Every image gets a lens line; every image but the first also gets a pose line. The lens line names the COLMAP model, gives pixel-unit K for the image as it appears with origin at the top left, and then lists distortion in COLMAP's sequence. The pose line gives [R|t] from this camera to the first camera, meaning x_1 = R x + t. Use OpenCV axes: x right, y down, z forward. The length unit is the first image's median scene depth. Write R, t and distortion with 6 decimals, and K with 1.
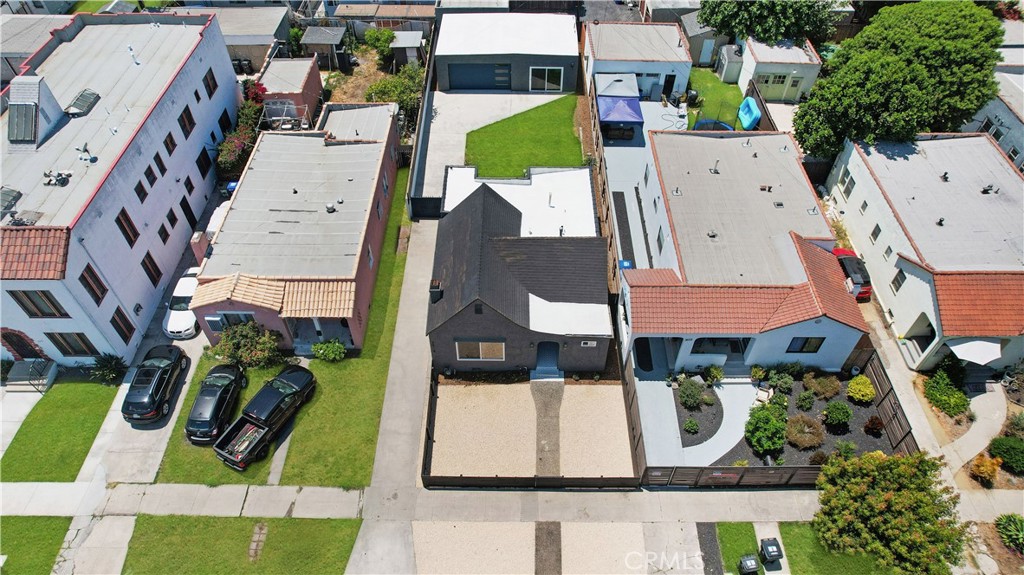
lens RADIAL K [[652.9, 0, 512.0], [0, 652.9, 287.5], [0, 0, 1]] dist [-0.071695, 0.065567]
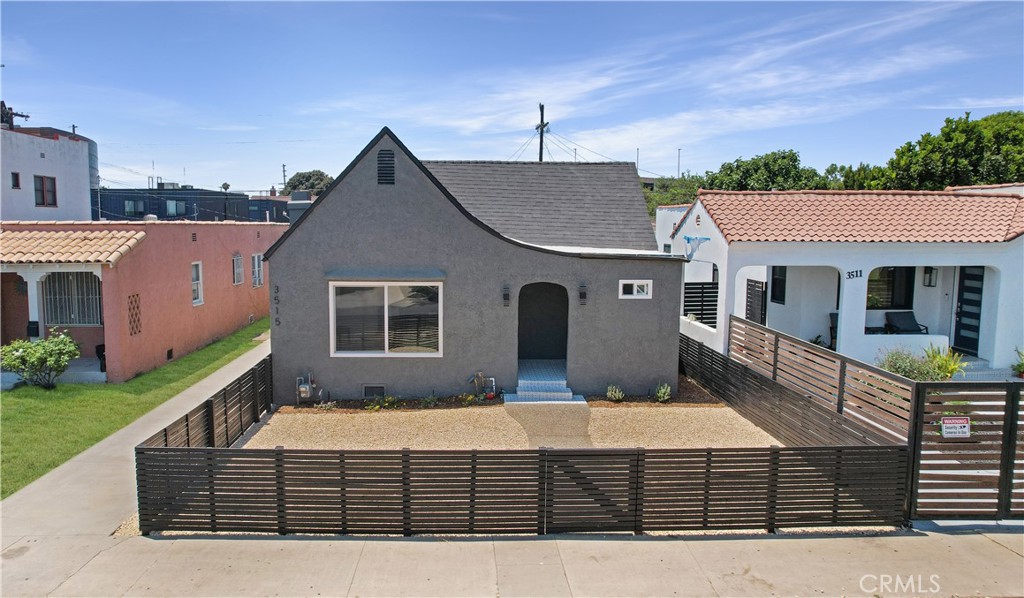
lens RADIAL K [[692.8, 0, 482.0], [0, 692.8, 295.5], [0, 0, 1]] dist [-0.083218, 0.084885]
pose [[0.999410, 0.000616, 0.034329, -0.001148], [0.022490, 0.743740, -0.668091, 0.393918], [-0.025944, 0.668469, 0.743287, 0.655621]]
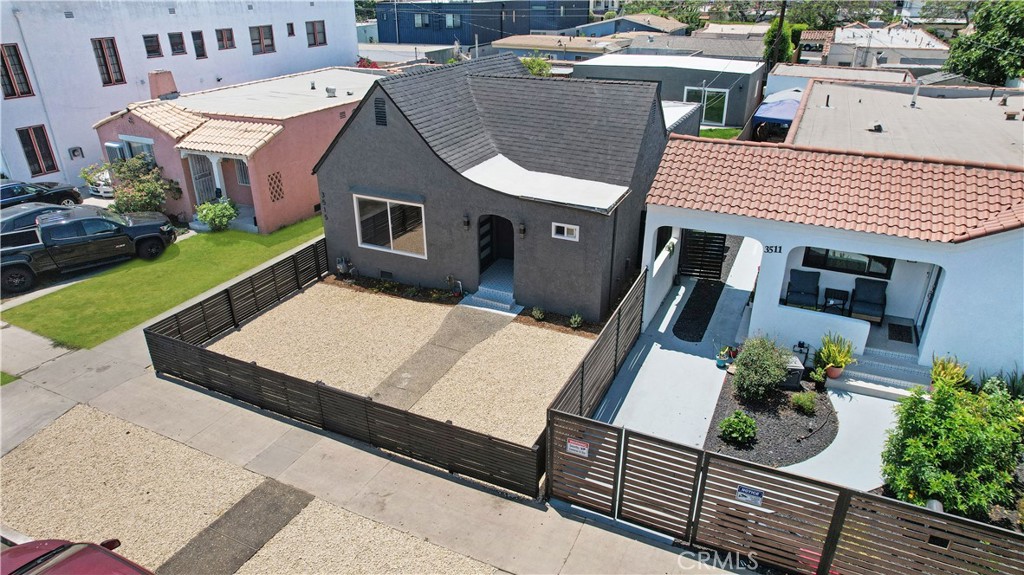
lens RADIAL K [[652.9, 0, 512.0], [0, 652.9, 287.5], [0, 0, 1]] dist [-0.071695, 0.065567]
pose [[0.906999, 0.174553, -0.383256, 0.279723], [-0.308189, 0.895327, -0.321574, 0.298387], [0.287008, 0.409782, 0.865855, 0.563044]]
